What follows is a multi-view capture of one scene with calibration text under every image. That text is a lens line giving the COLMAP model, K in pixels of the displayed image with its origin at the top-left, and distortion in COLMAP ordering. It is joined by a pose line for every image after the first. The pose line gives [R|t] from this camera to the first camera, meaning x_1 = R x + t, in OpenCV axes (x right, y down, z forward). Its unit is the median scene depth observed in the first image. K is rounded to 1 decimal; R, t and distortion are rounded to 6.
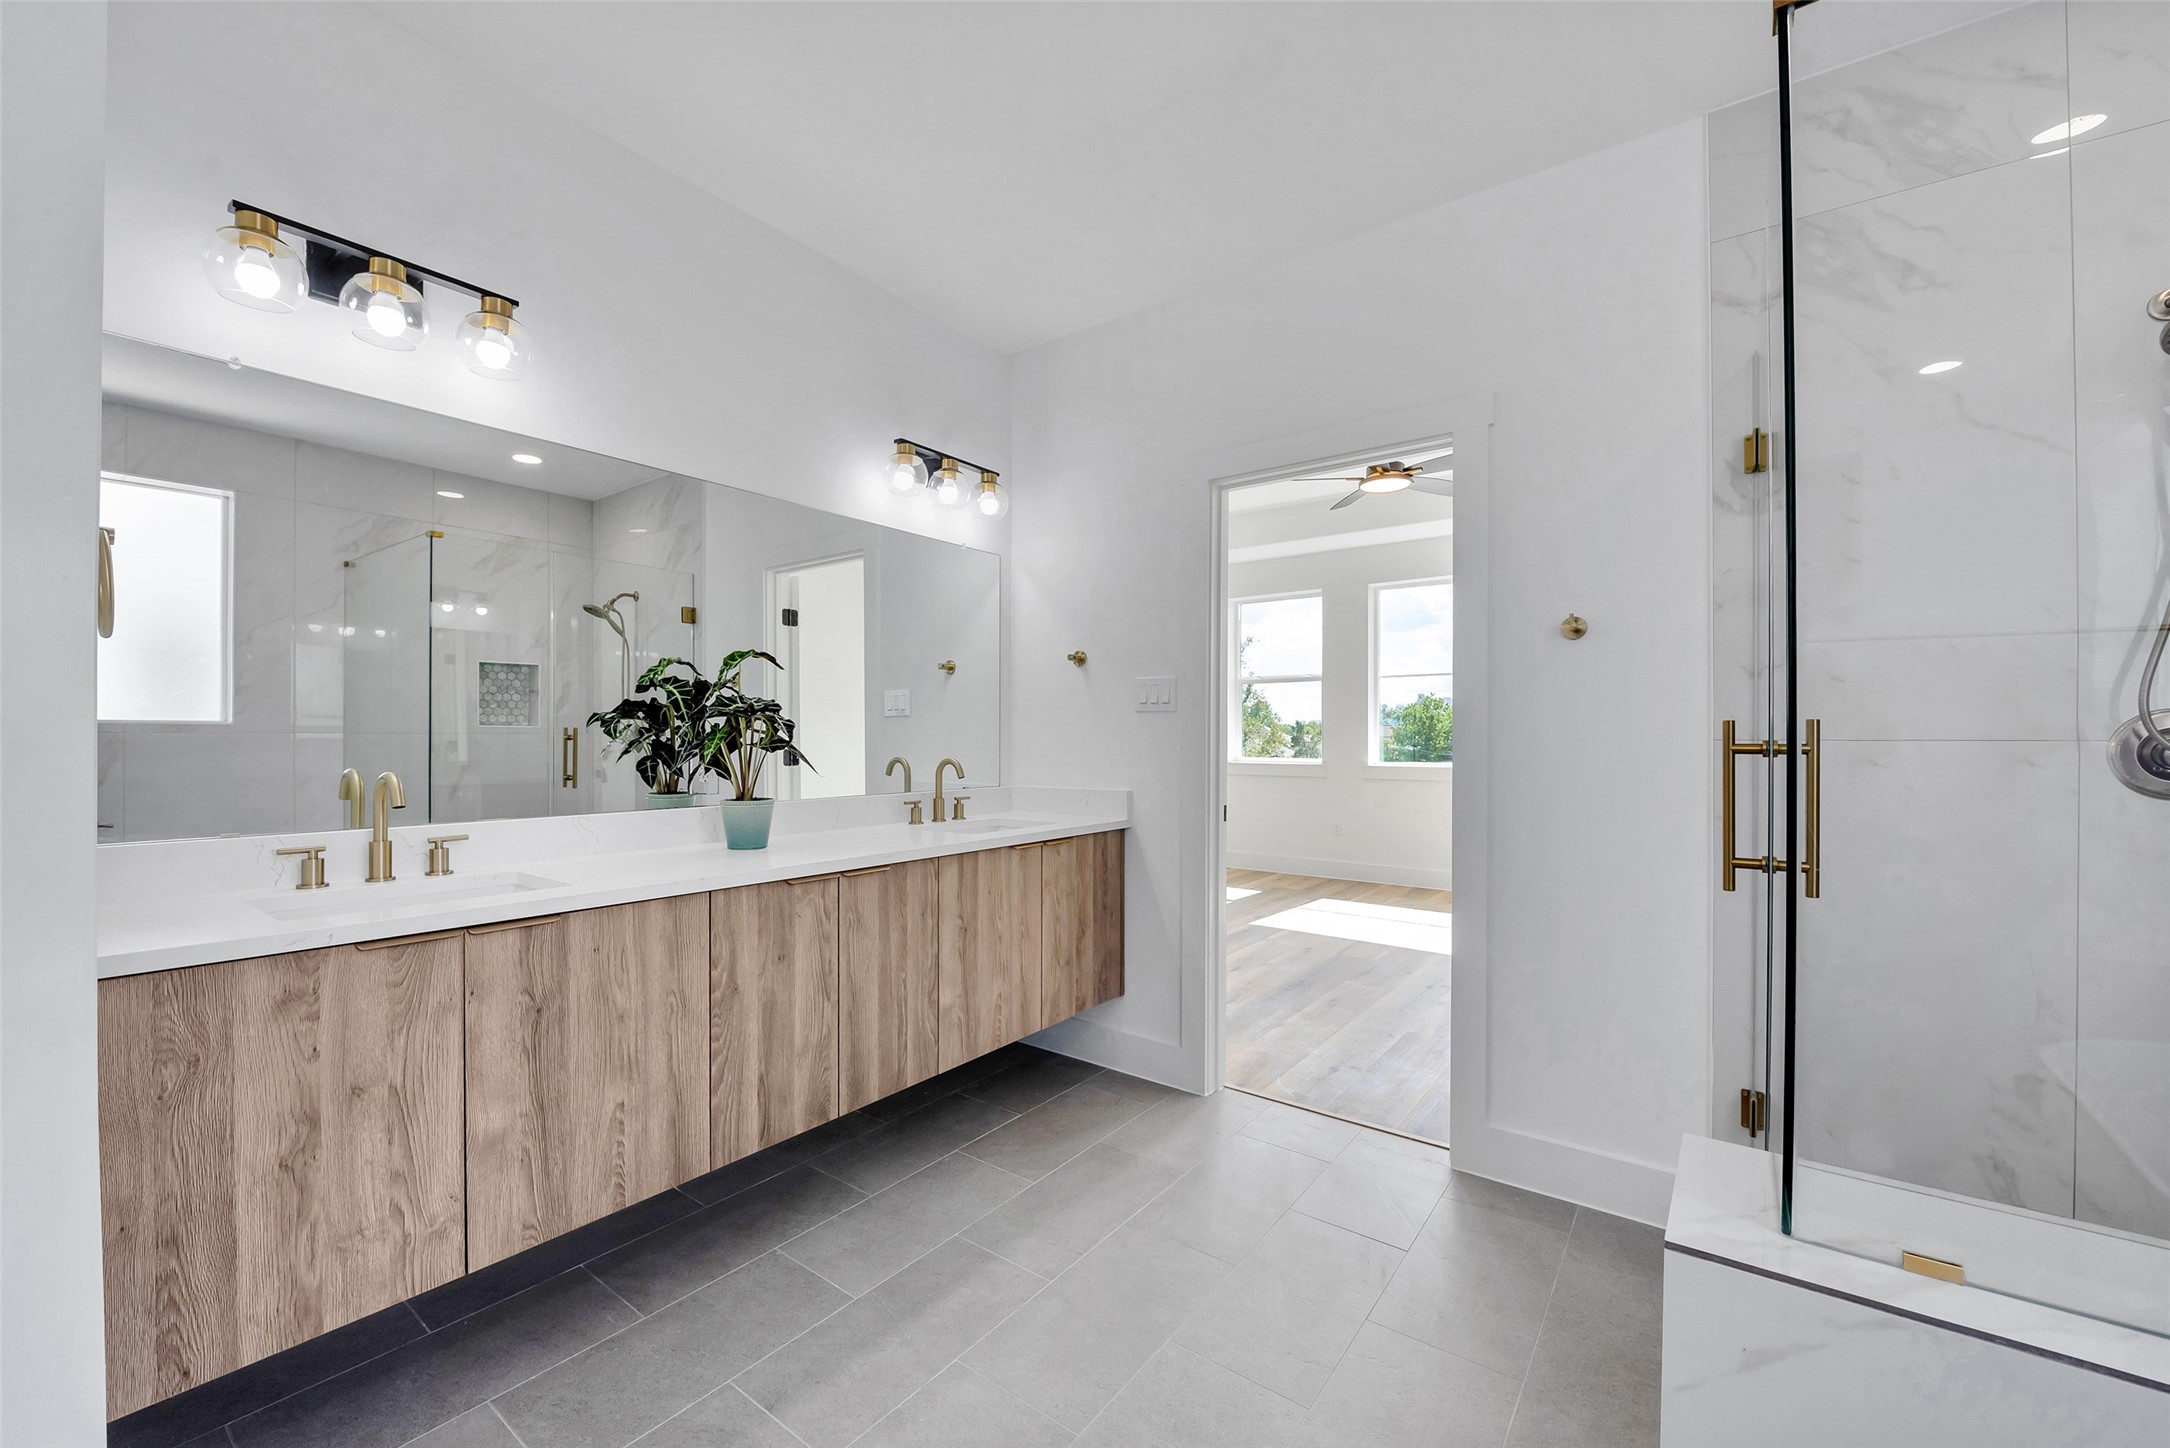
lens RADIAL K [[874.4, 0, 1079.9], [0, 874.4, 732.3], [0, 0, 1]] dist [-0.000627, -0.003978]
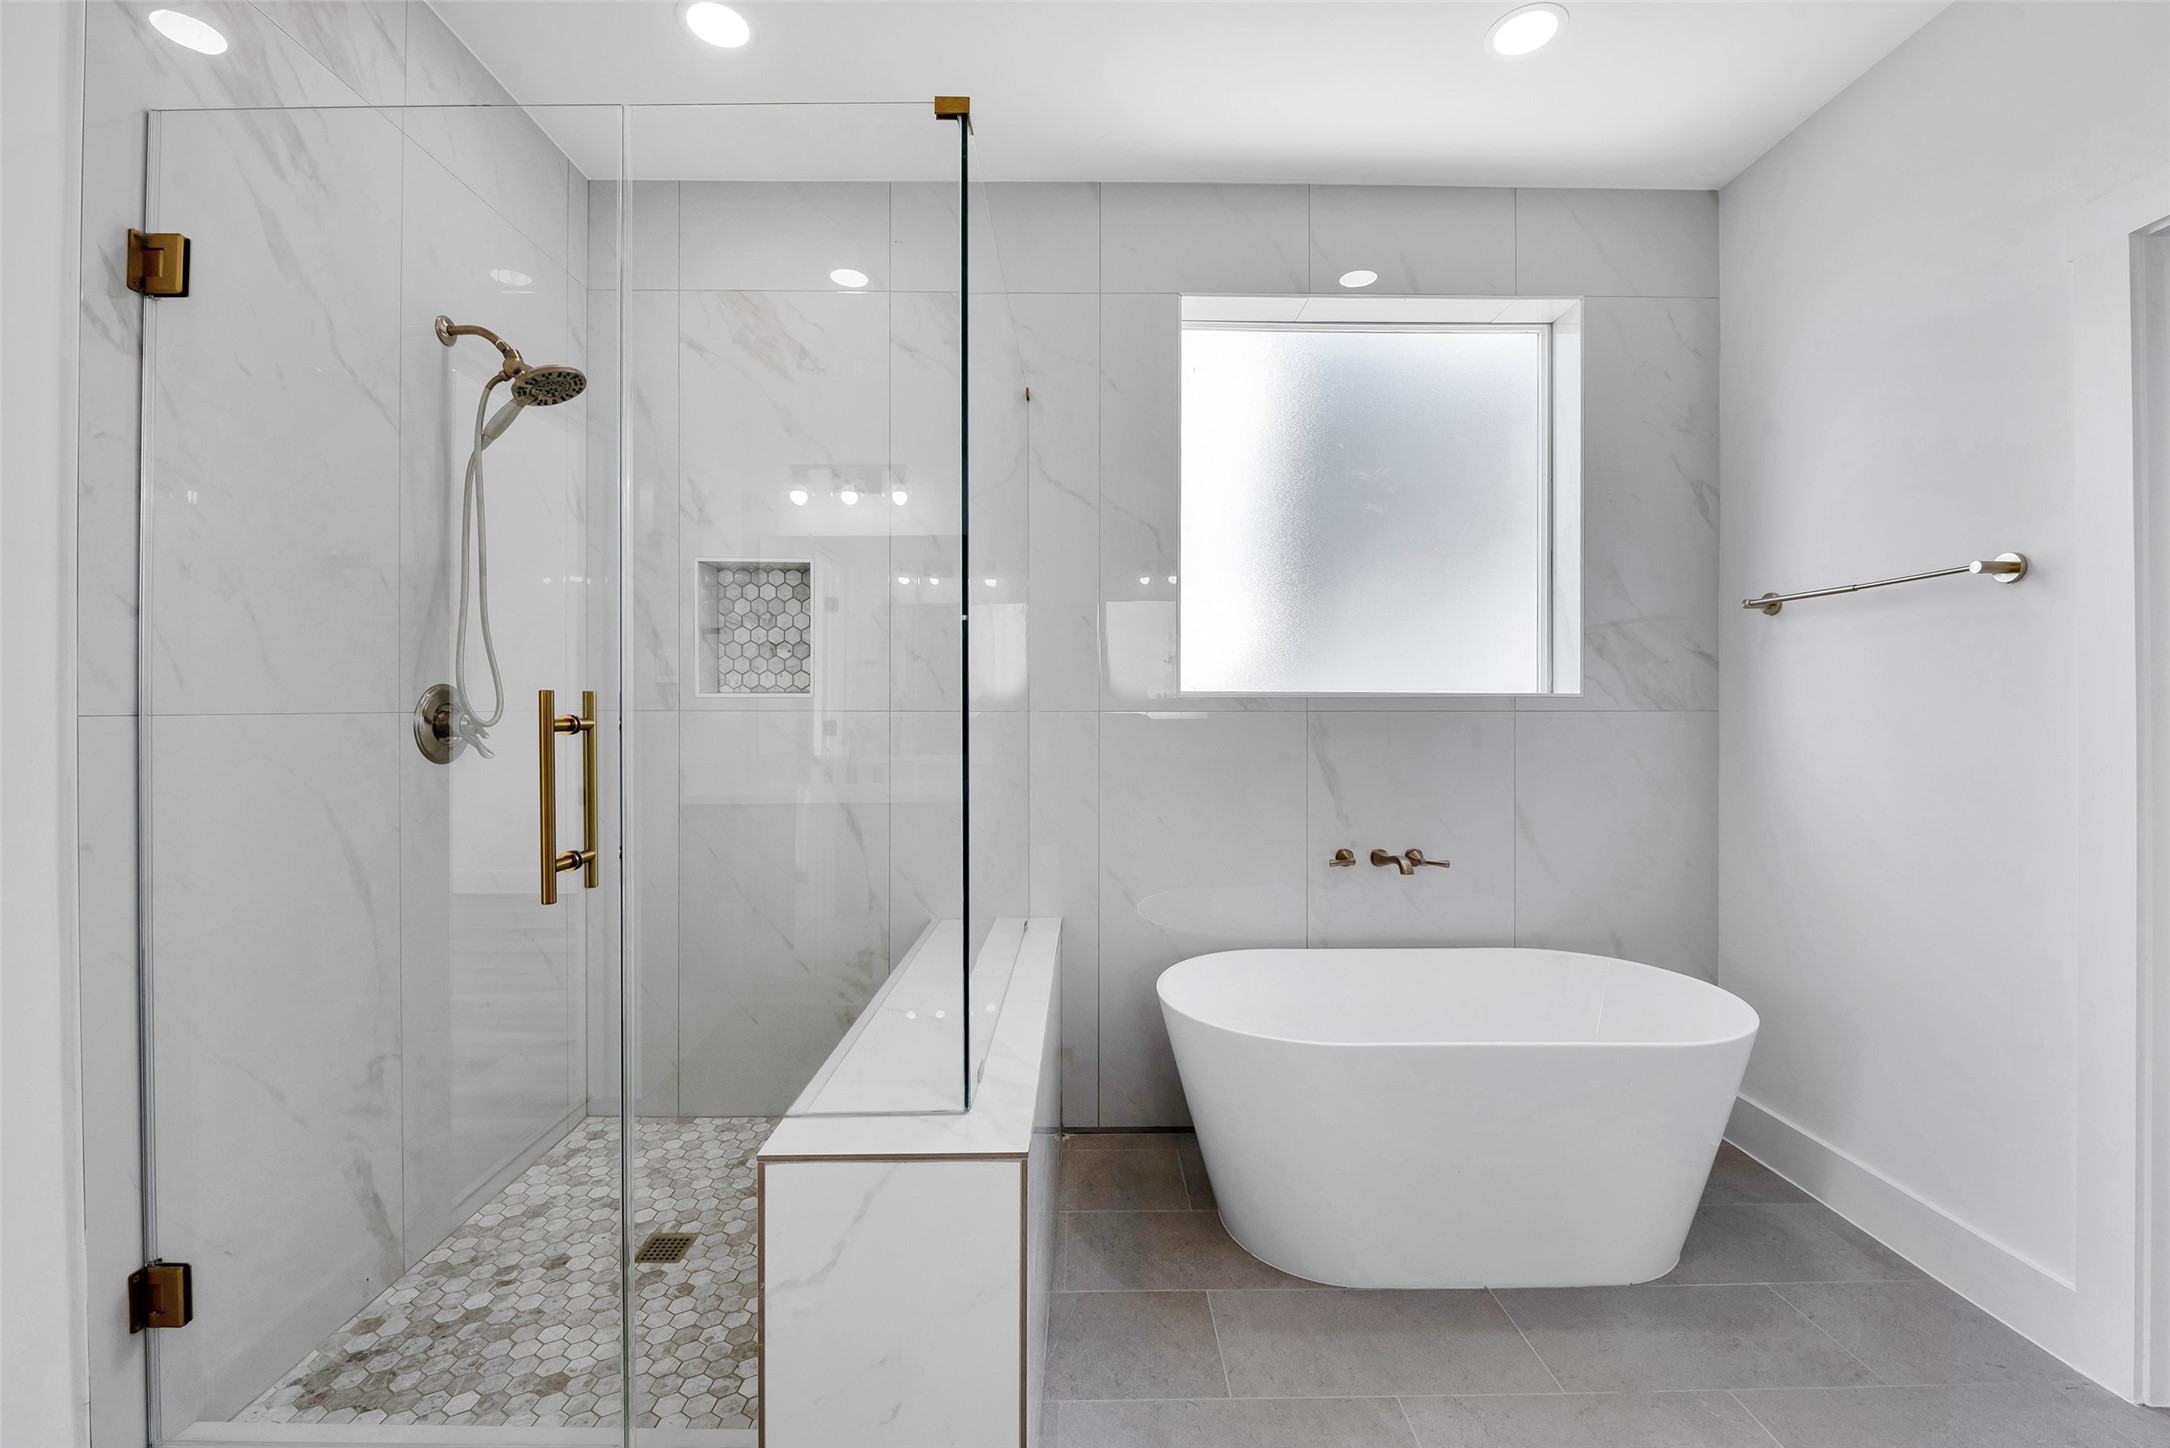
lens RADIAL K [[874.4, 0, 1086.2], [0, 874.4, 707.1], [0, 0, 1]] dist [-0.000627, -0.003978]
pose [[-0.604174, -0.002620, 0.796848, -0.162446], [-0.001207, 0.999996, 0.002372, -0.000331], [-0.796851, 0.000471, -0.604175, 0.941883]]
